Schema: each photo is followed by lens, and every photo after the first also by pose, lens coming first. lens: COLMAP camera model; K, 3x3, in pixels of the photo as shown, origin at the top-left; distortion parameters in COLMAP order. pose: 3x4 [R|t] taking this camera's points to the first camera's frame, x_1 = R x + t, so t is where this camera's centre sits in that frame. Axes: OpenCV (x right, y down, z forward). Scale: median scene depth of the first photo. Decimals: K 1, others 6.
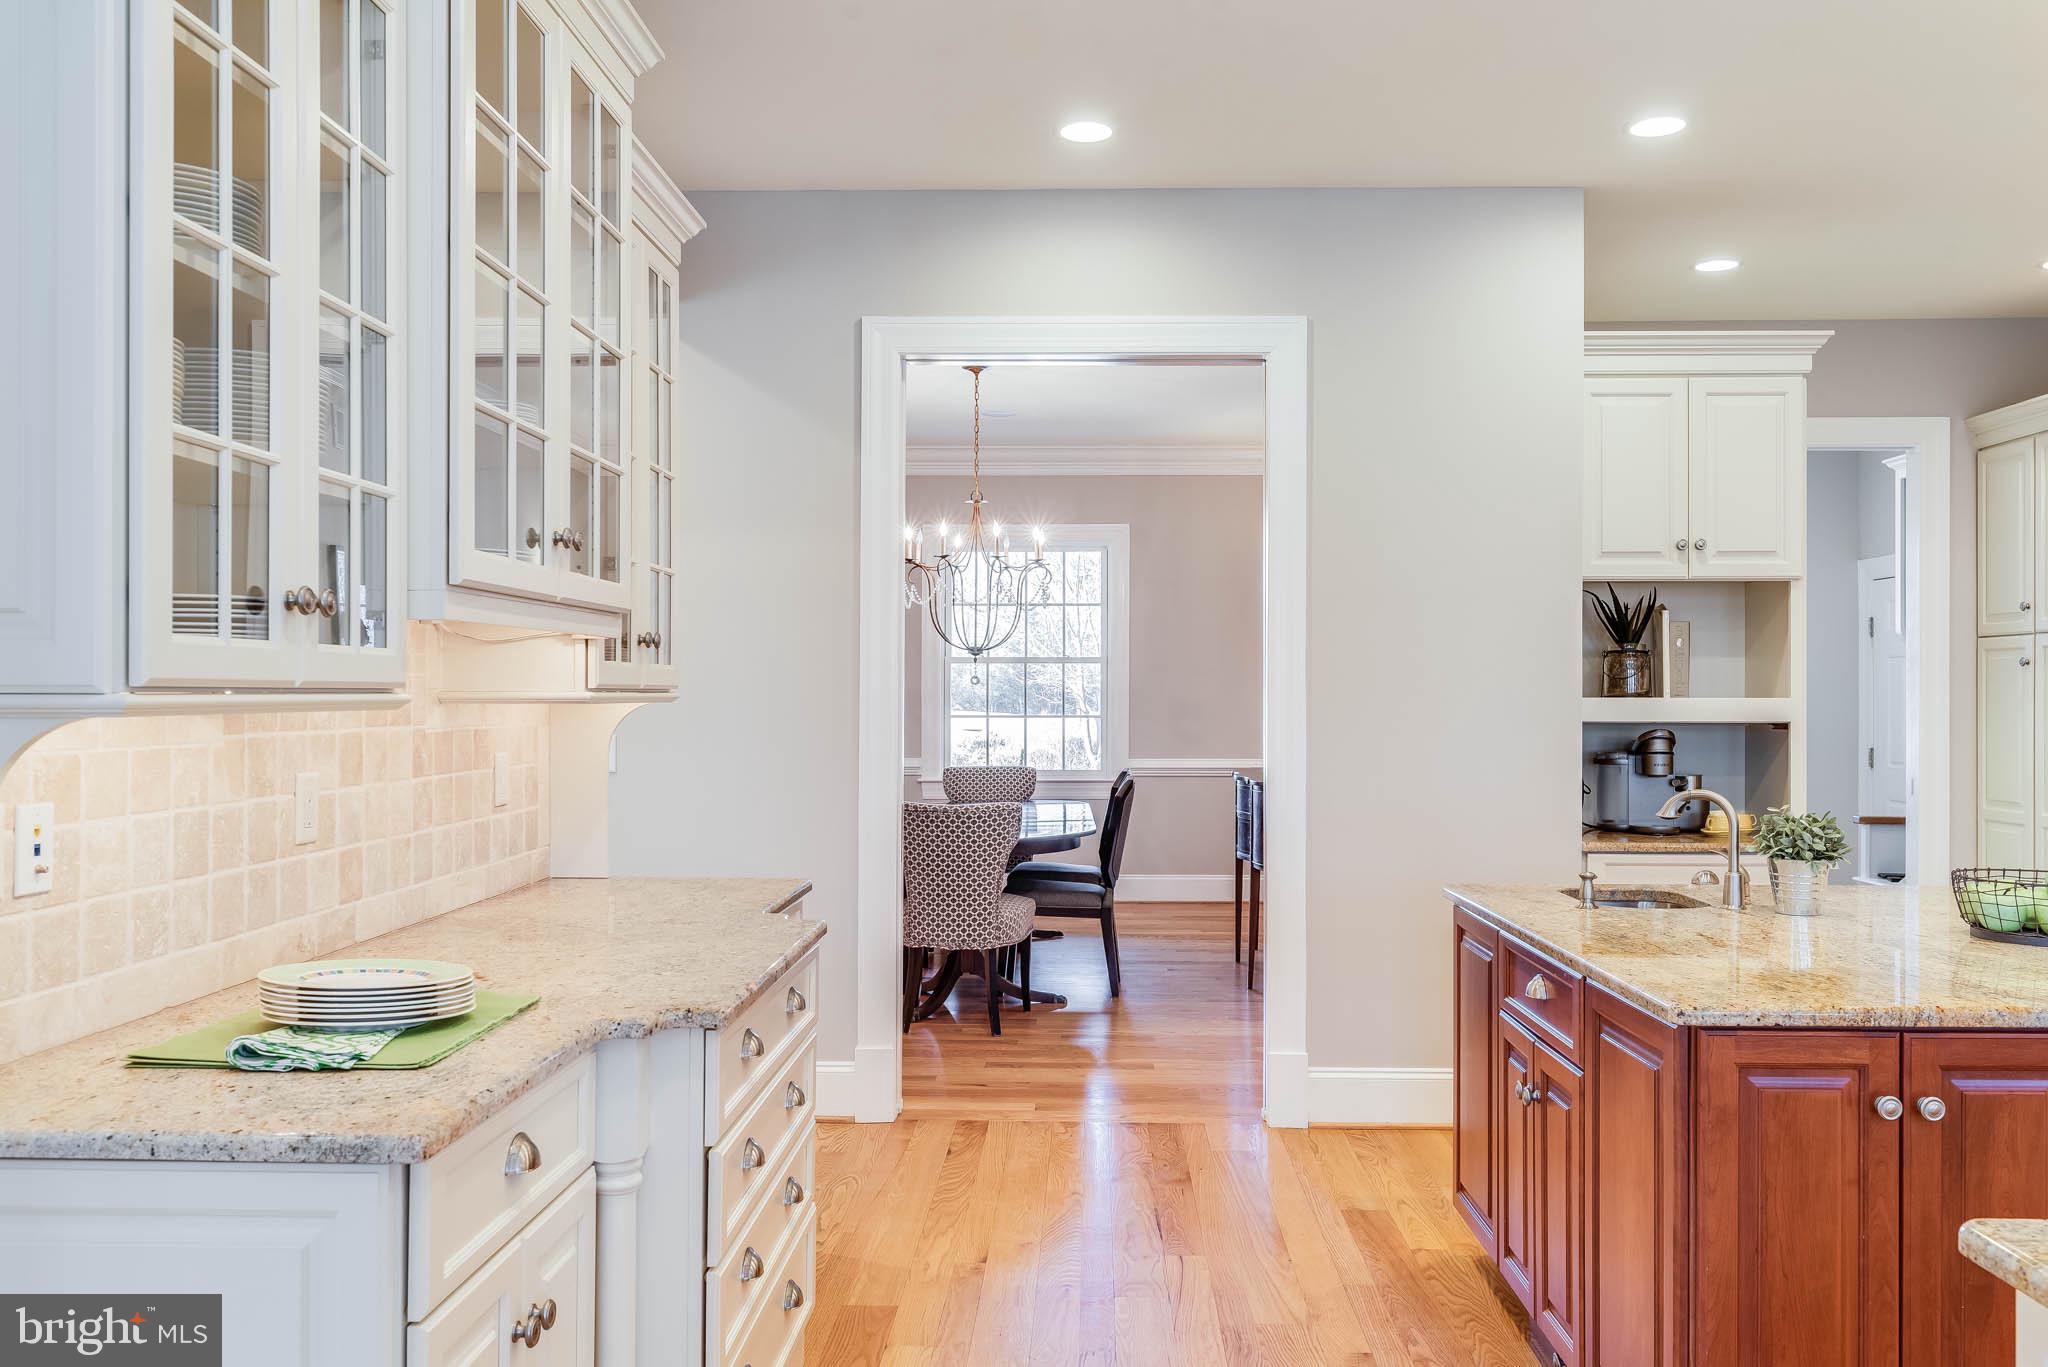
lens RADIAL K [[1620.6, 0, 1040.3], [0, 1620.6, 696.3], [0, 0, 1]] dist [0.002975, -0.013533]
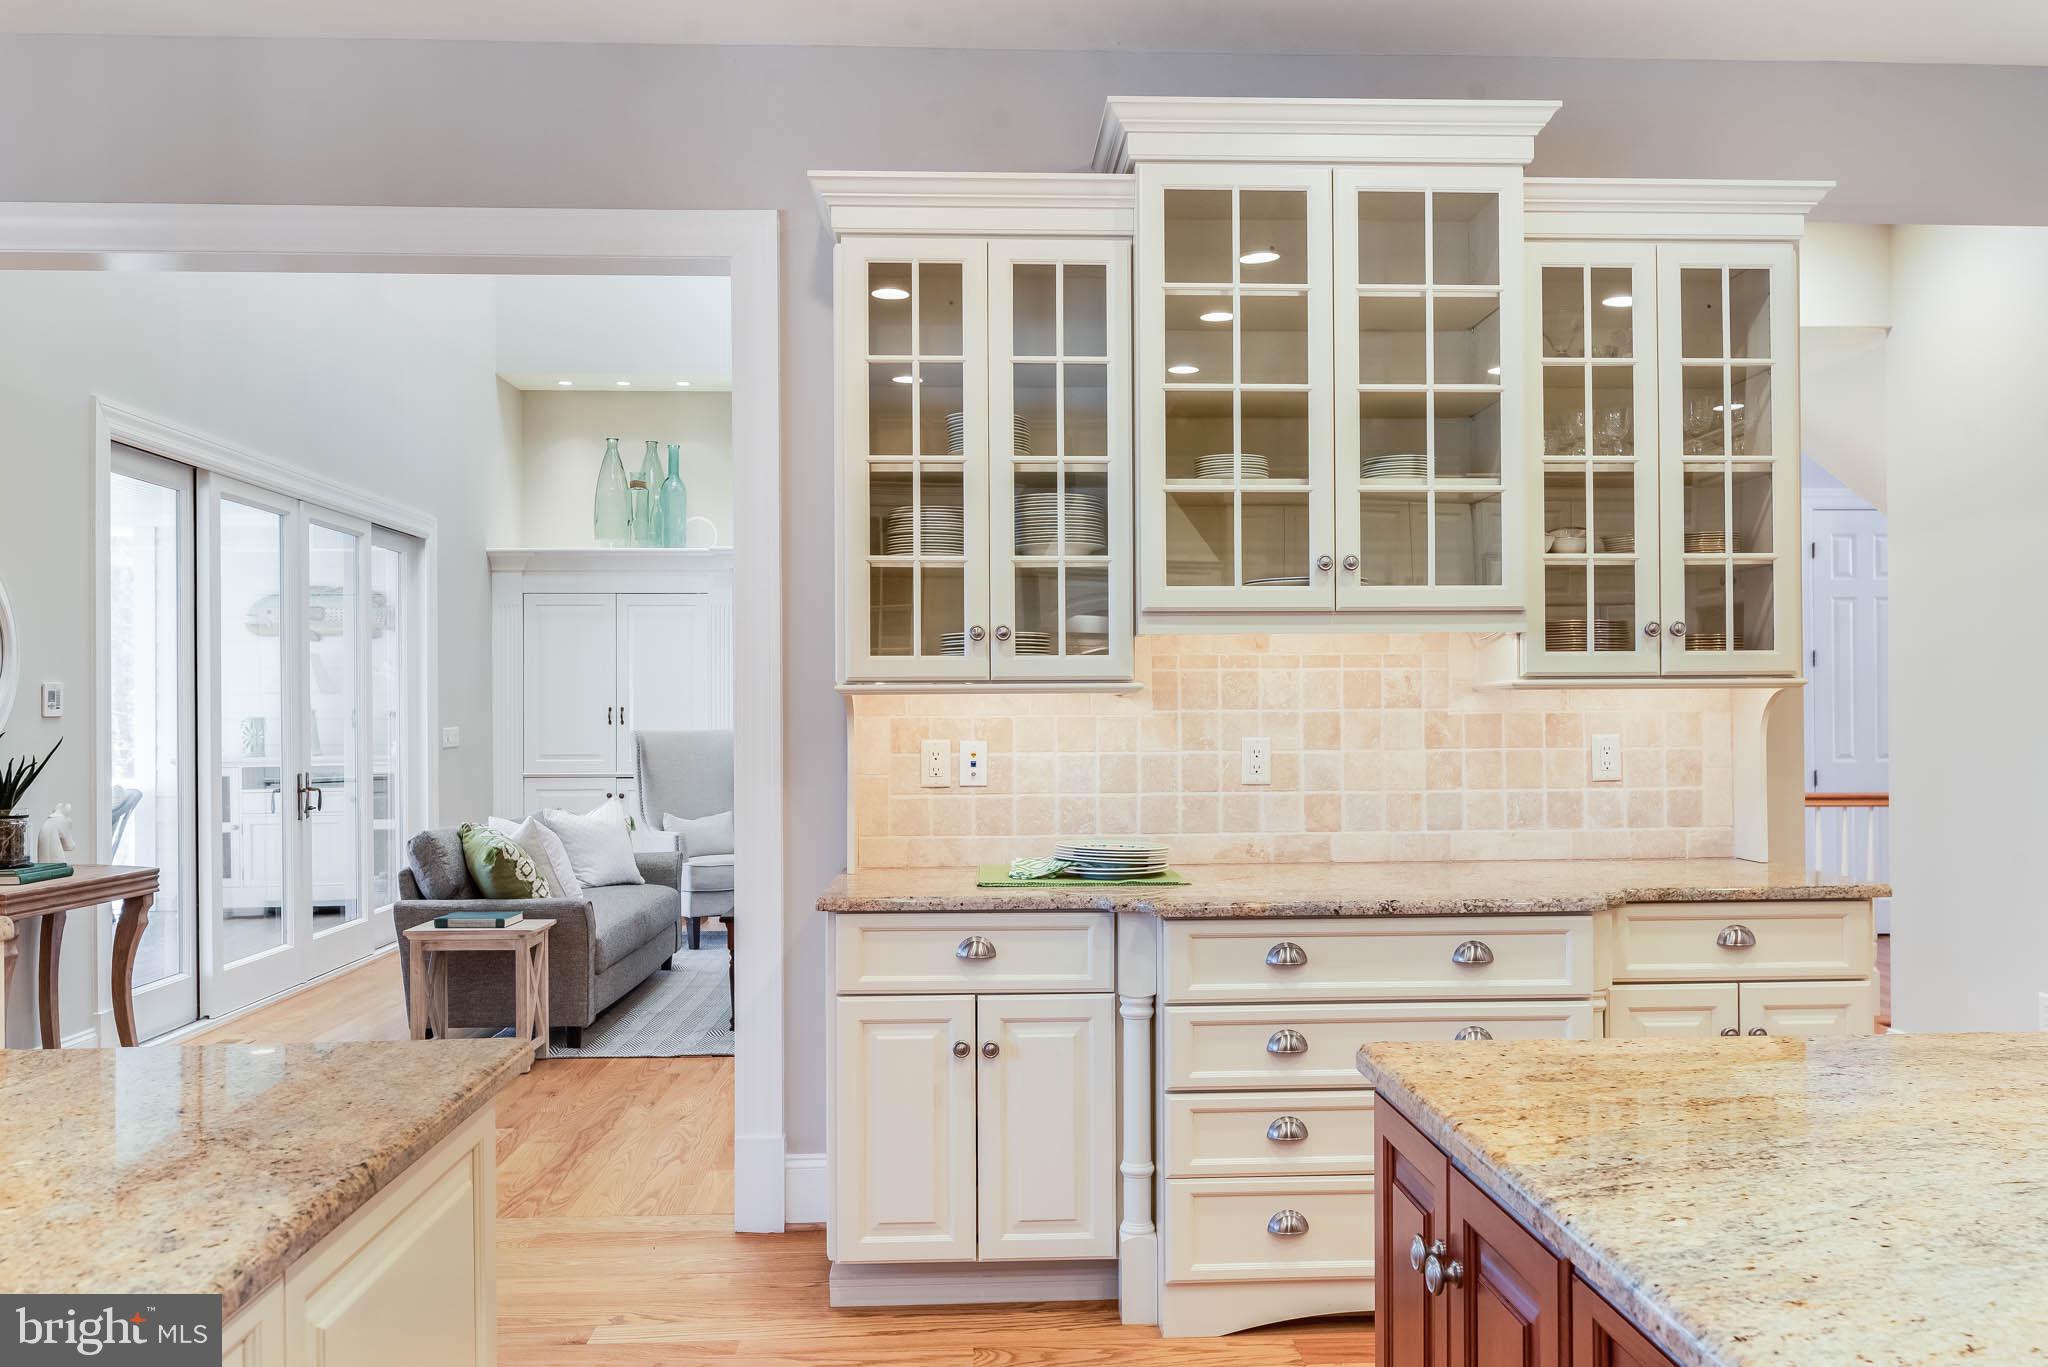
lens RADIAL K [[1620.6, 0, 1062.1], [0, 1620.6, 700.6], [0, 0, 1]] dist [0.002975, -0.013533]
pose [[0.085504, -0.009591, -0.996292, 0.598086], [0.004038, 0.999949, -0.009280, 0.015363], [0.996330, -0.003230, 0.085538, 0.405879]]
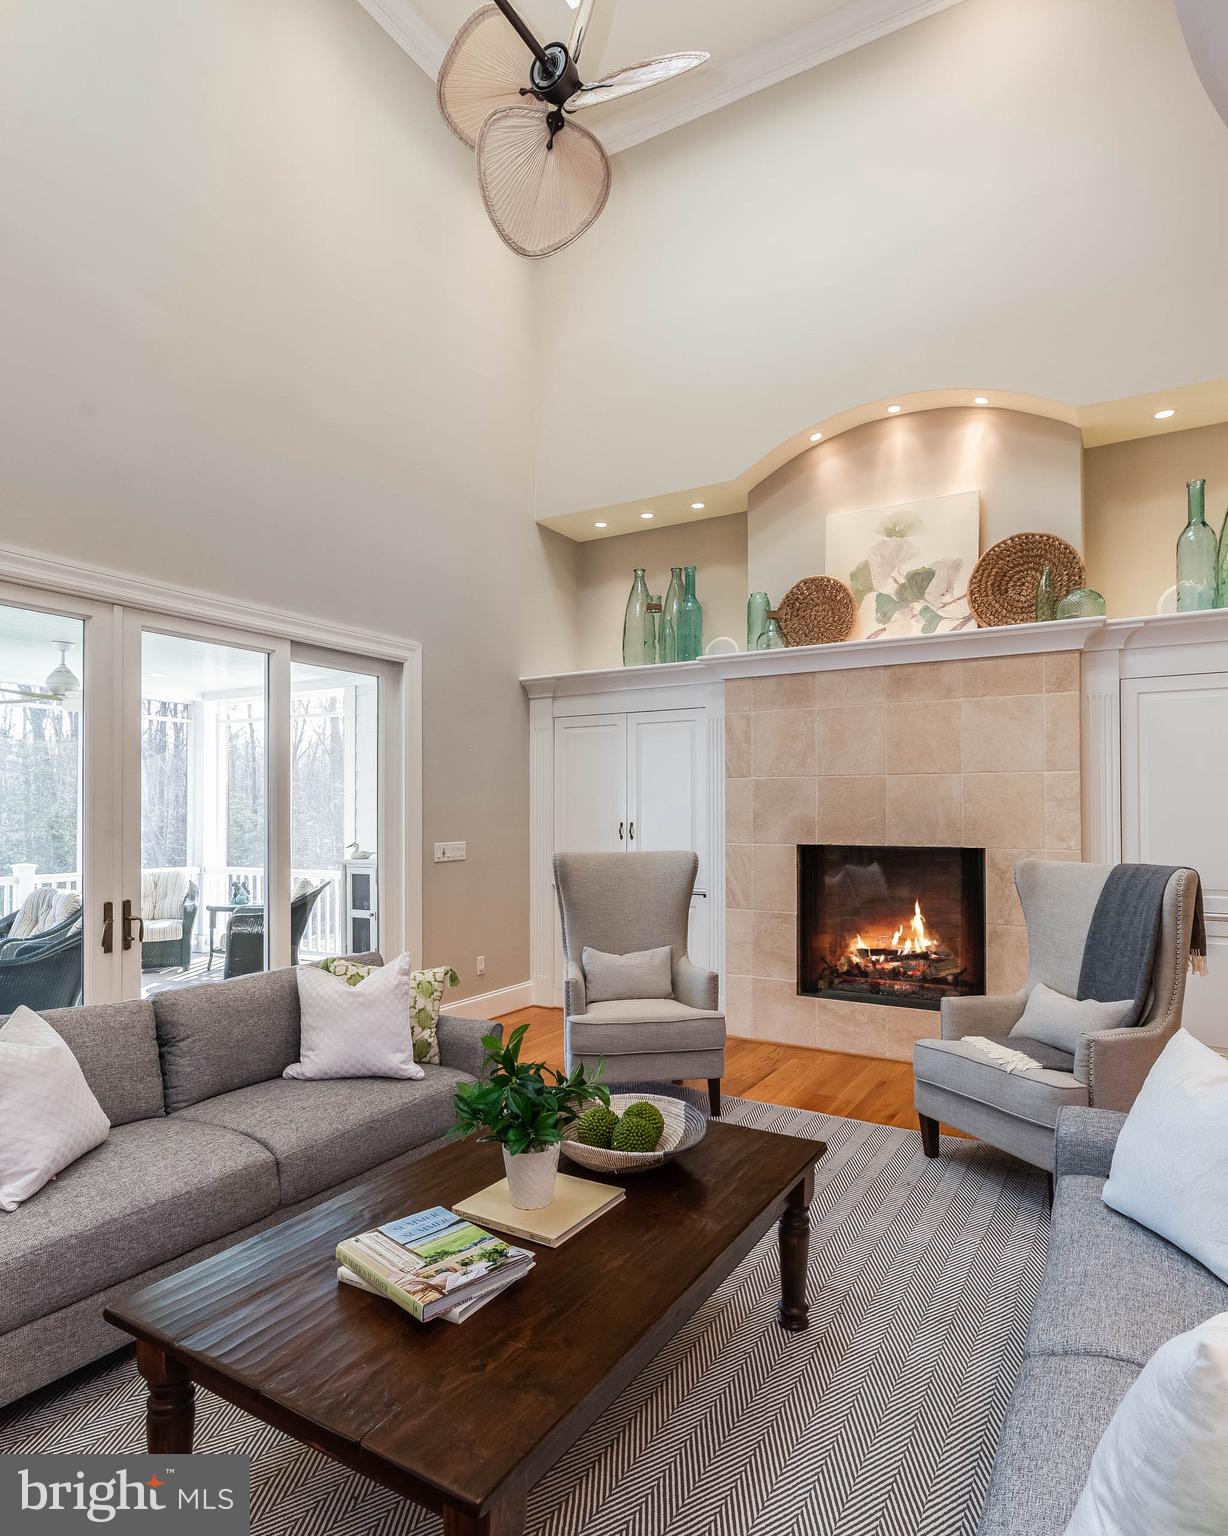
lens RADIAL K [[888.5, 0, 619.4], [0, 888.5, 796.1], [0, 0, 1]] dist [0.006993, -0.004847]
pose [[-0.476634, -0.019983, -0.878875, -0.597498], [-0.000307, 0.999745, -0.022565, -0.008642], [0.879102, -0.010486, -0.476518, 0.583240]]
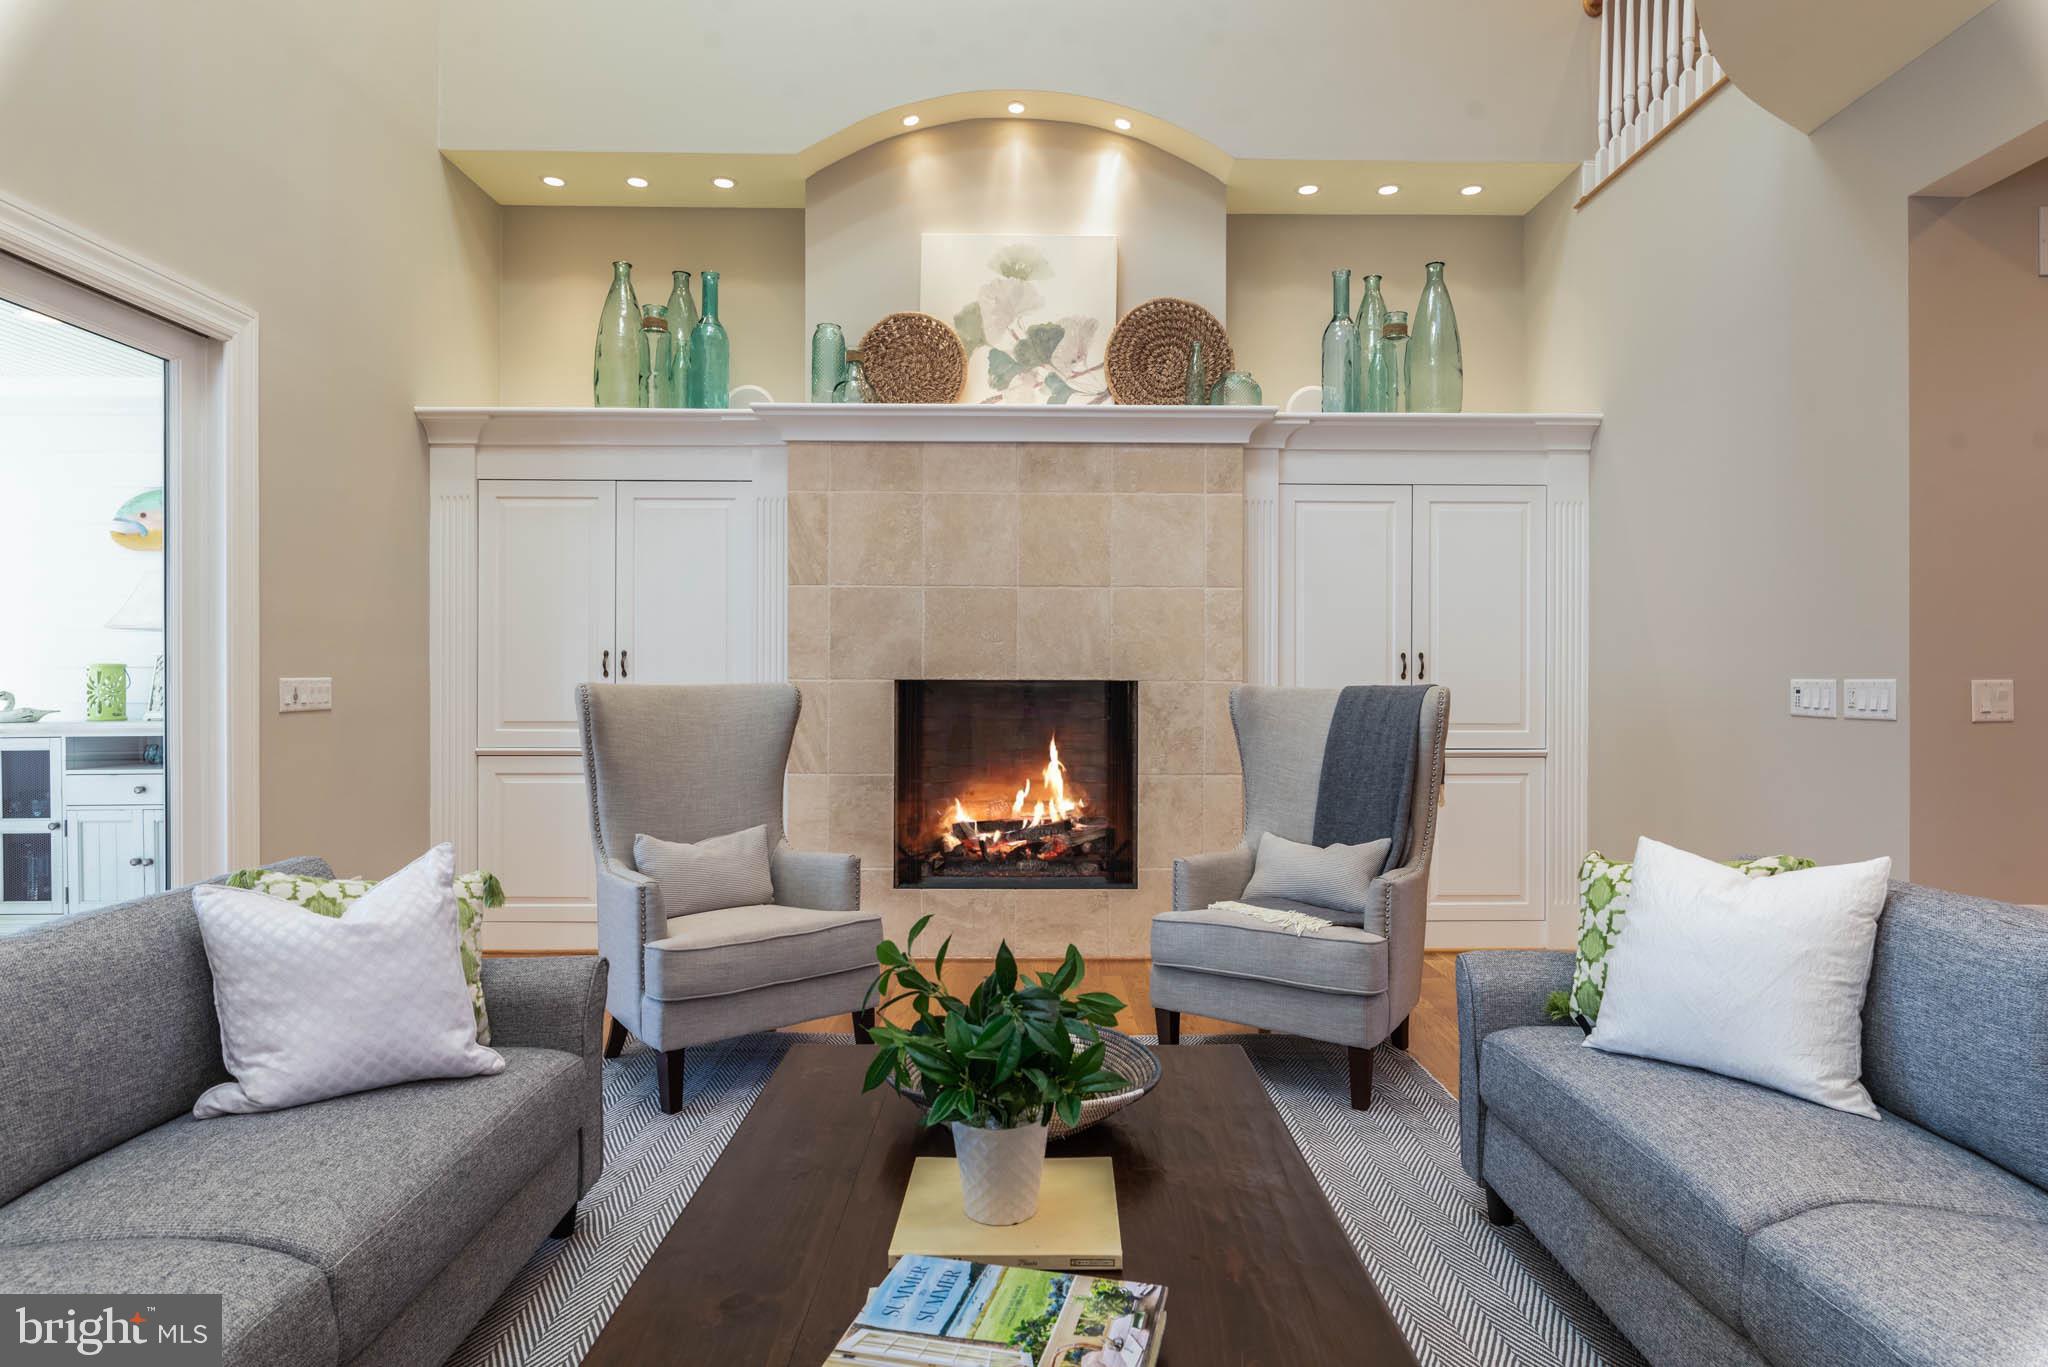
lens RADIAL K [[1154.3, 0, 1056.0], [0, 1154.3, 676.5], [0, 0, 1]] dist [0.001284, -0.004252]
pose [[0.054945, -0.006065, -0.998471, -0.635950], [-0.001336, 0.999980, -0.006147, 0.031200], [0.998488, 0.001671, 0.054936, 0.328217]]
